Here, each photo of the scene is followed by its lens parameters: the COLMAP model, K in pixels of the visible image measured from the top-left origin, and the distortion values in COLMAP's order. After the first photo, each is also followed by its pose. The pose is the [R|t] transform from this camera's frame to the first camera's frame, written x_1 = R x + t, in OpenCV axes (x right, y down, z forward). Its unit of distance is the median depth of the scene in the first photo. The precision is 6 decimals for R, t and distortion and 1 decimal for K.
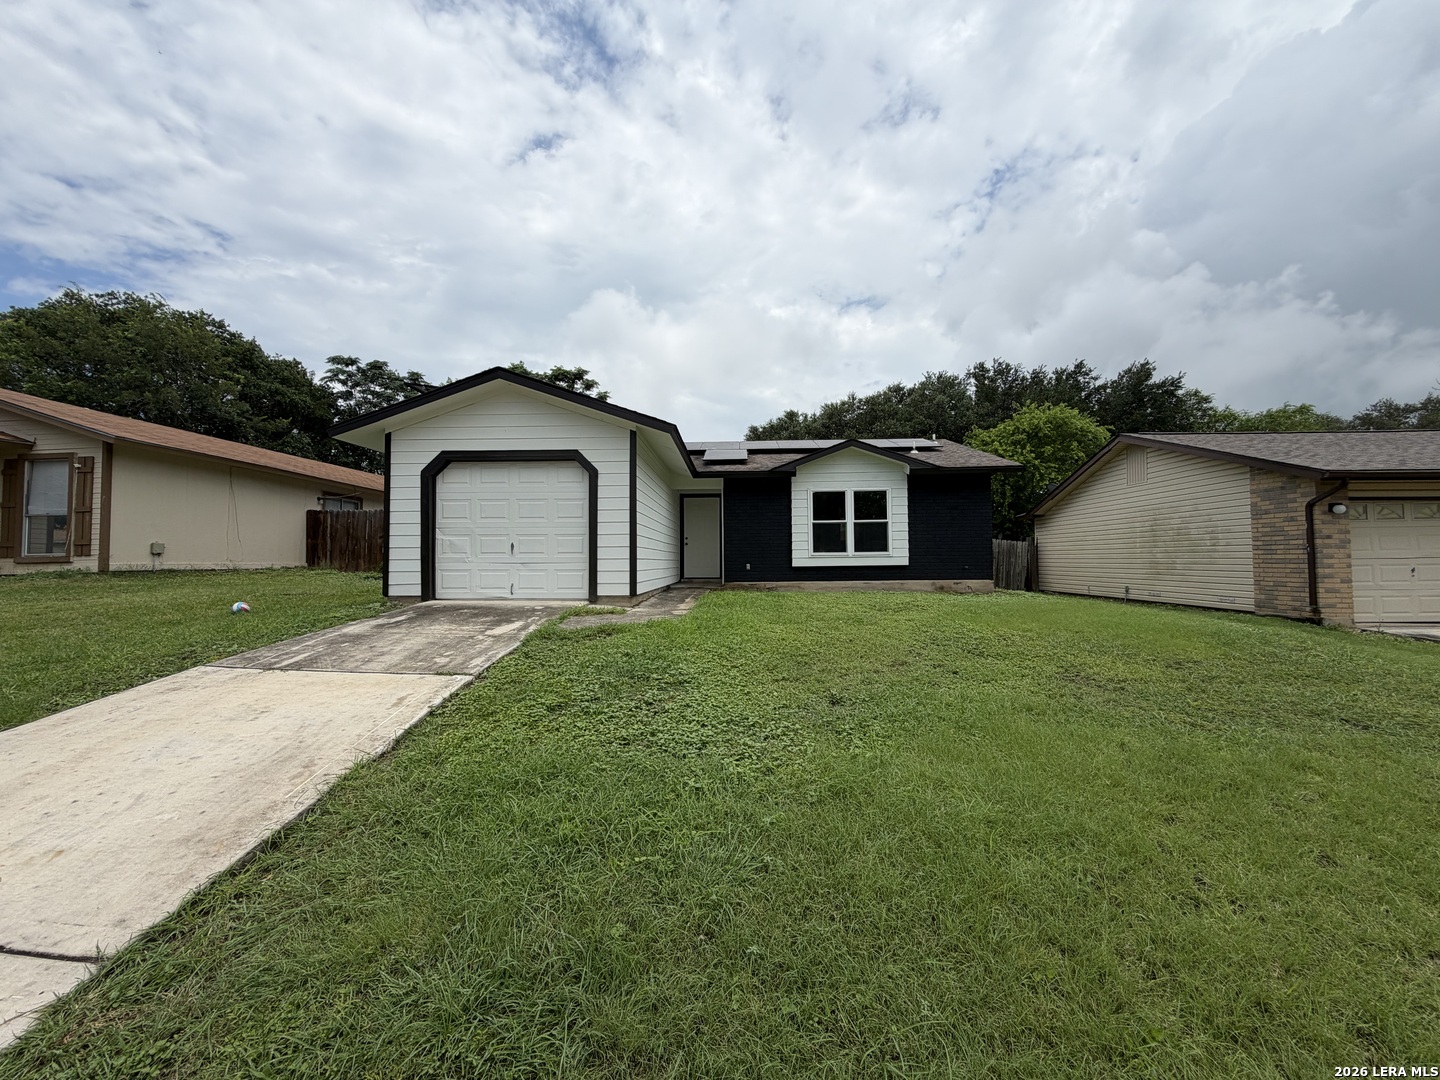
lens RADIAL K [[608.5, 0, 719.5], [0, 608.5, 538.4], [0, 0, 1]] dist [0.022489, -0.010482]
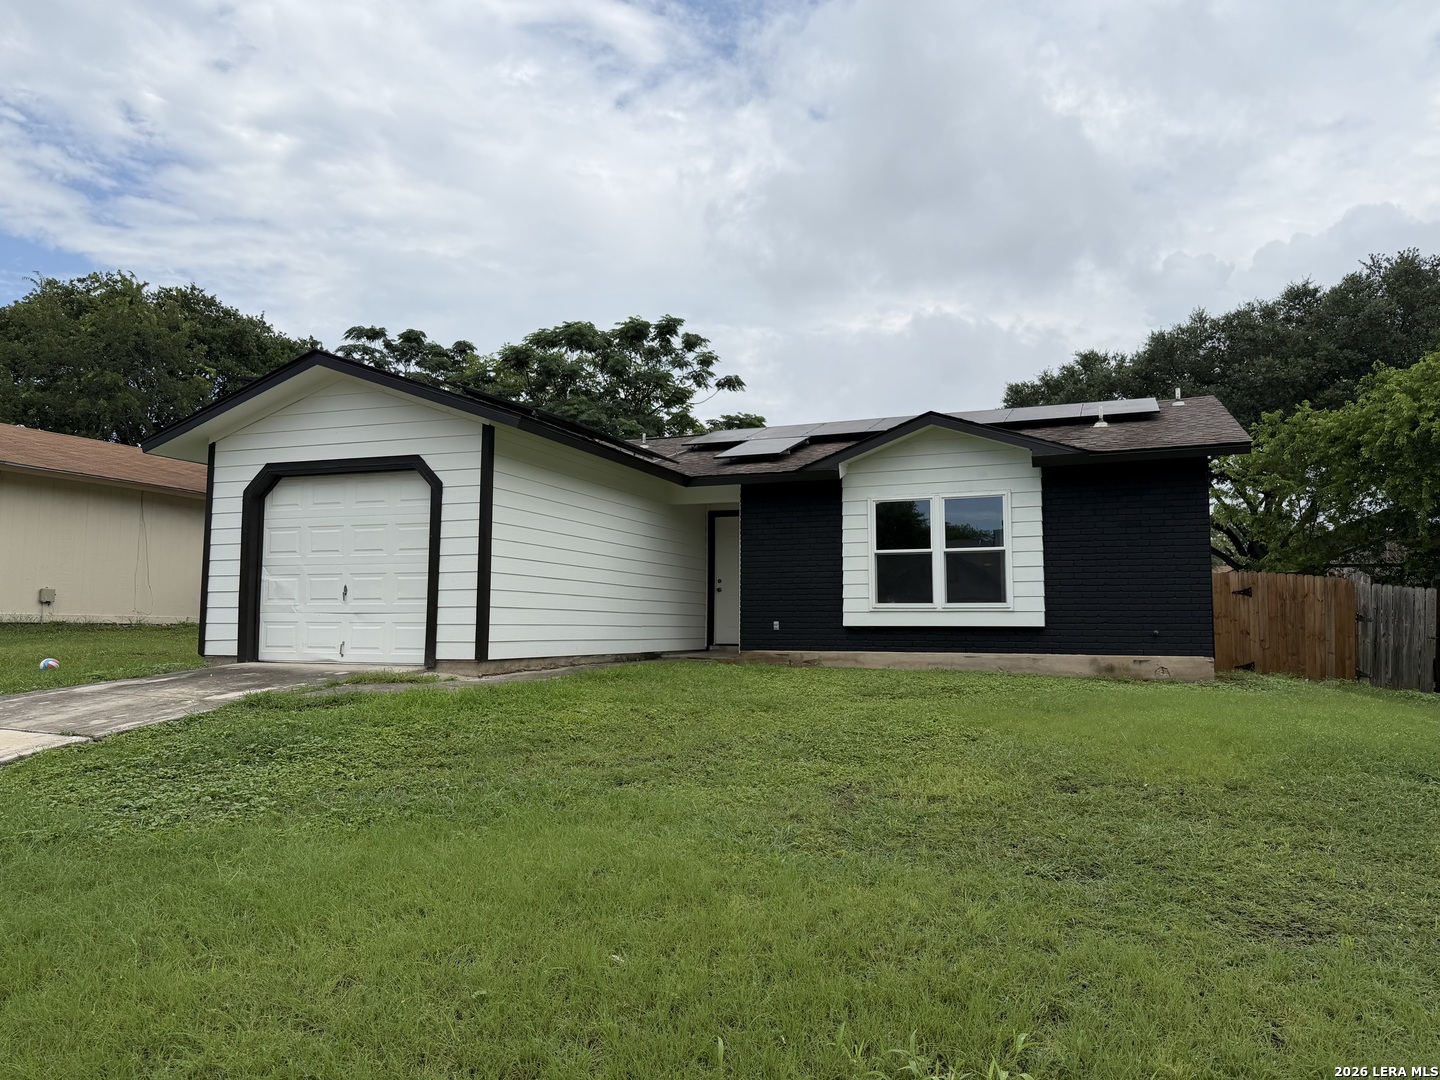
lens RADIAL K [[1067.6, 0, 720.0], [0, 1067.6, 540.0], [0, 0, 1]] dist [0.114771, -0.162827]
pose [[0.941499, -0.016254, -0.336624, 0.377709], [0.000989, 0.998965, -0.045469, 0.009086], [0.337015, 0.042476, 0.940541, -0.046956]]
